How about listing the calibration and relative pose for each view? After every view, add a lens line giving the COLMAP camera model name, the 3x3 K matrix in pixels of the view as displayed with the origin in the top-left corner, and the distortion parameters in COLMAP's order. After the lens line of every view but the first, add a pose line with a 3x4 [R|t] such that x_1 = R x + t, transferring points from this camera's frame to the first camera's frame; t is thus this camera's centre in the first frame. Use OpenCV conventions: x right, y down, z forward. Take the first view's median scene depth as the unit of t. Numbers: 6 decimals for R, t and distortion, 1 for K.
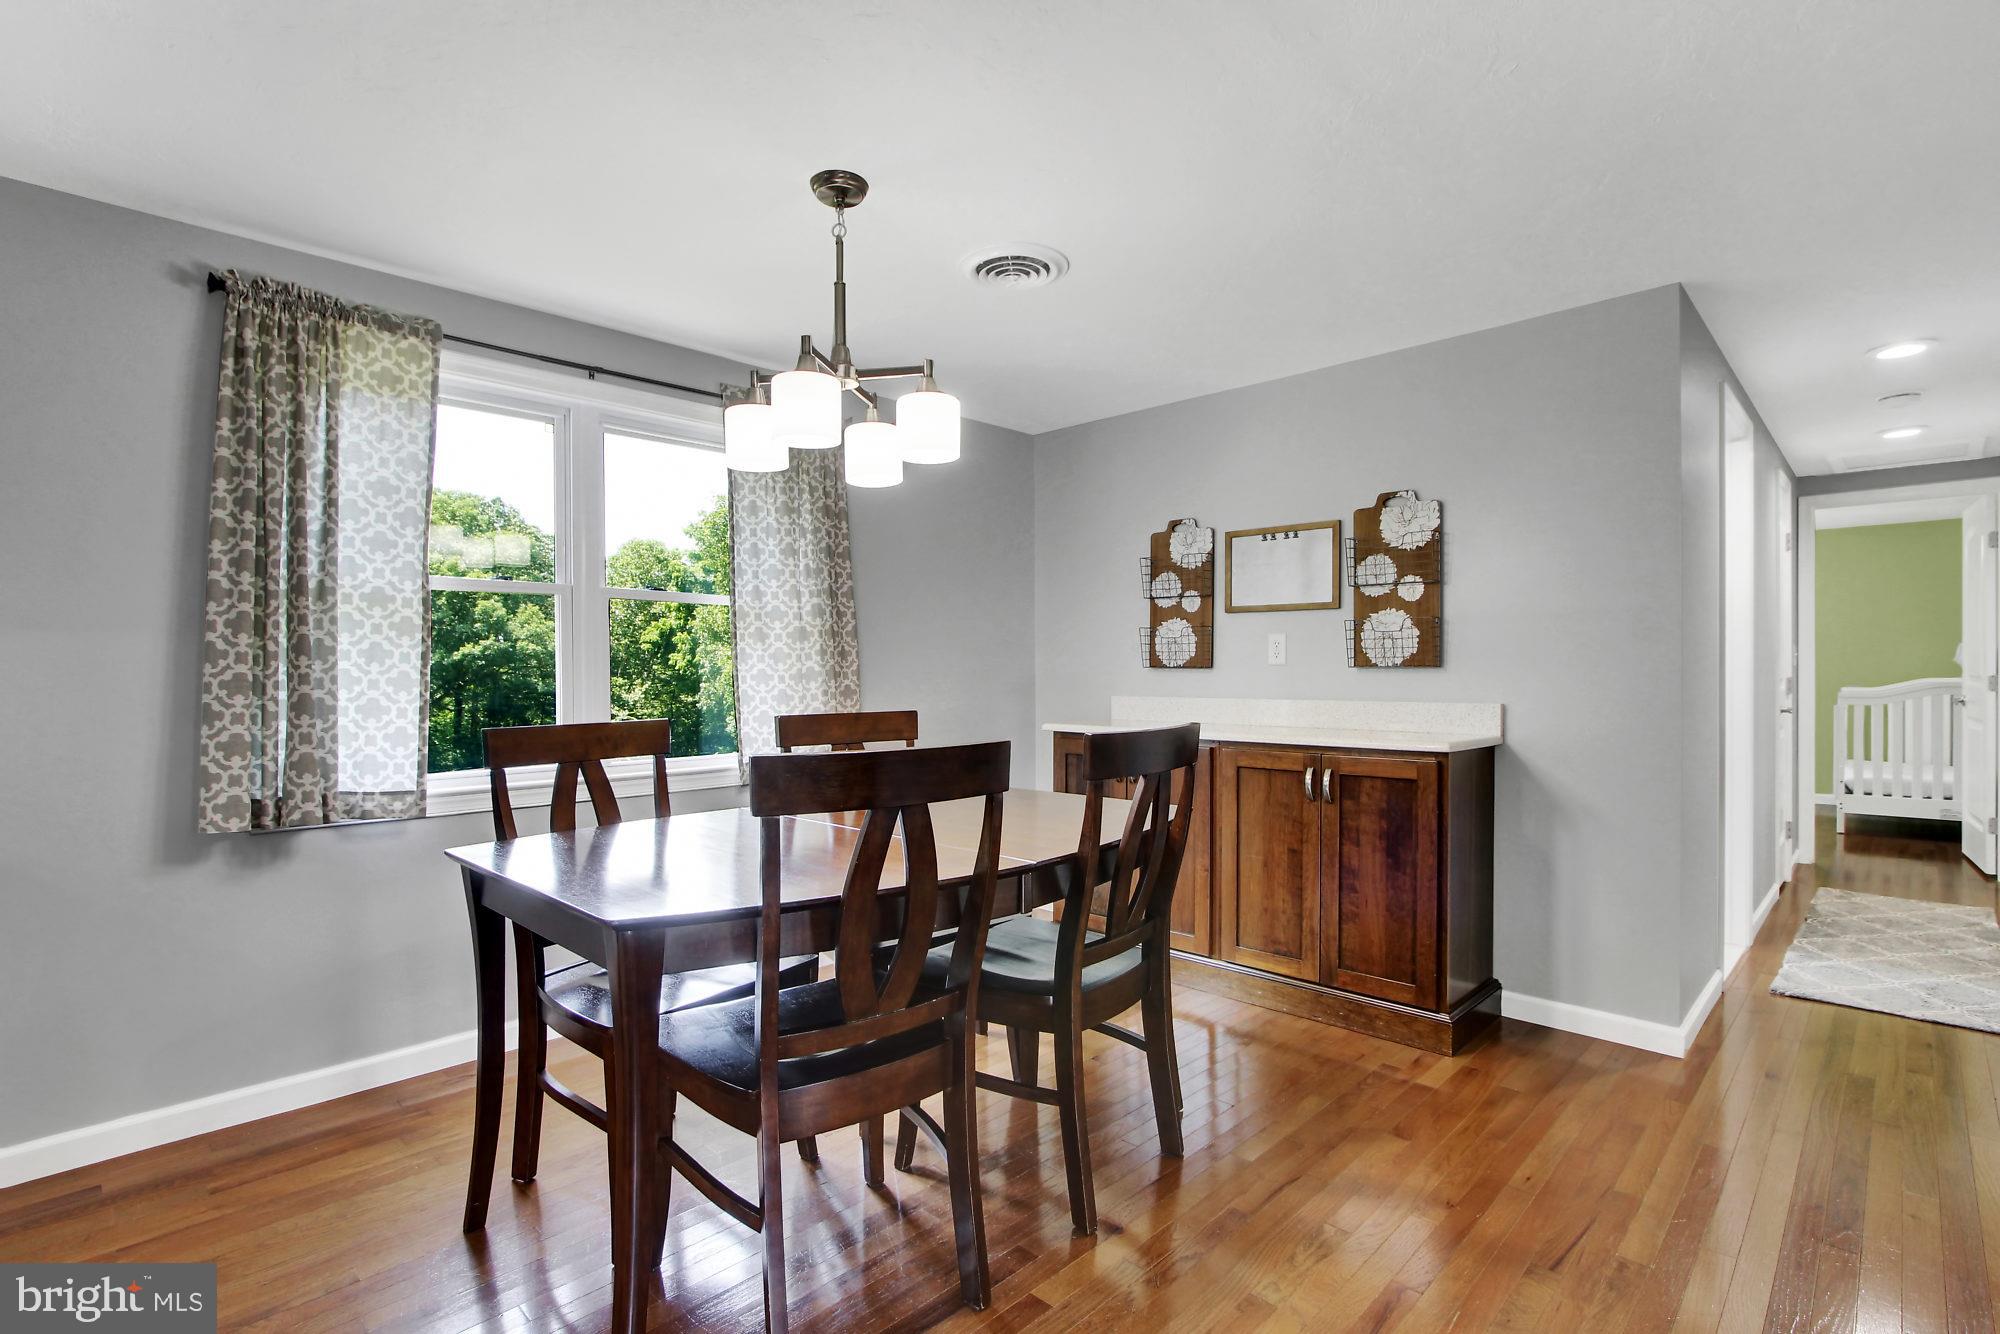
lens RADIAL K [[960.3, 0, 1004.1], [0, 960.3, 671.6], [0, 0, 1]] dist [-0.019323, 0.000369]
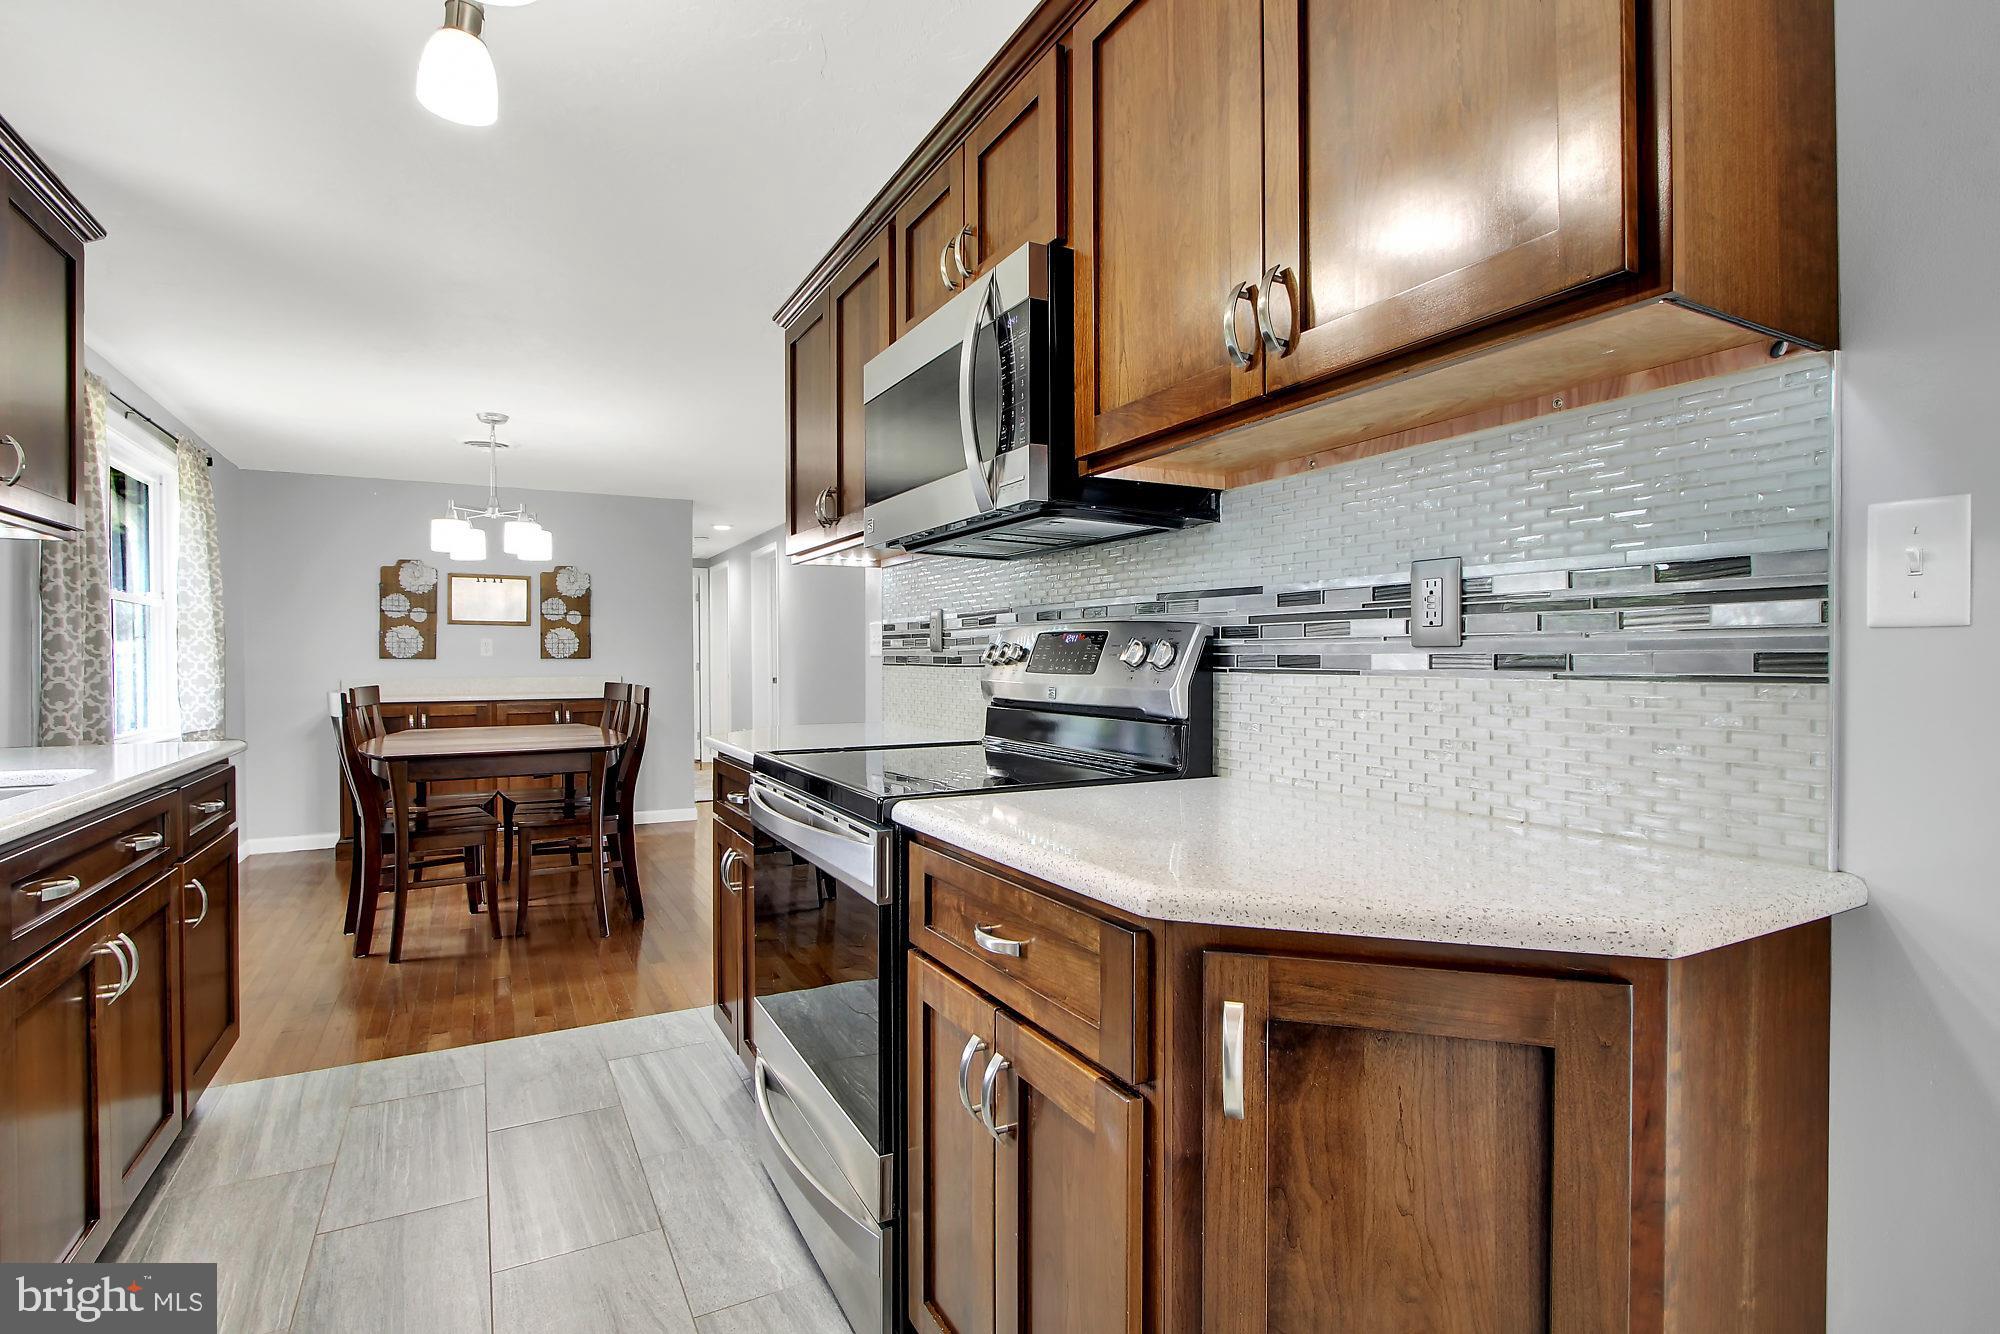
lens RADIAL K [[960.3, 0, 997.3], [0, 960.3, 664.3], [0, 0, 1]] dist [-0.019323, 0.000369]
pose [[0.308123, -0.002992, 0.951342, -1.008863], [0.003812, 0.999991, 0.001911, 0.006059], [-0.951339, 0.003038, 0.308131, -0.356280]]
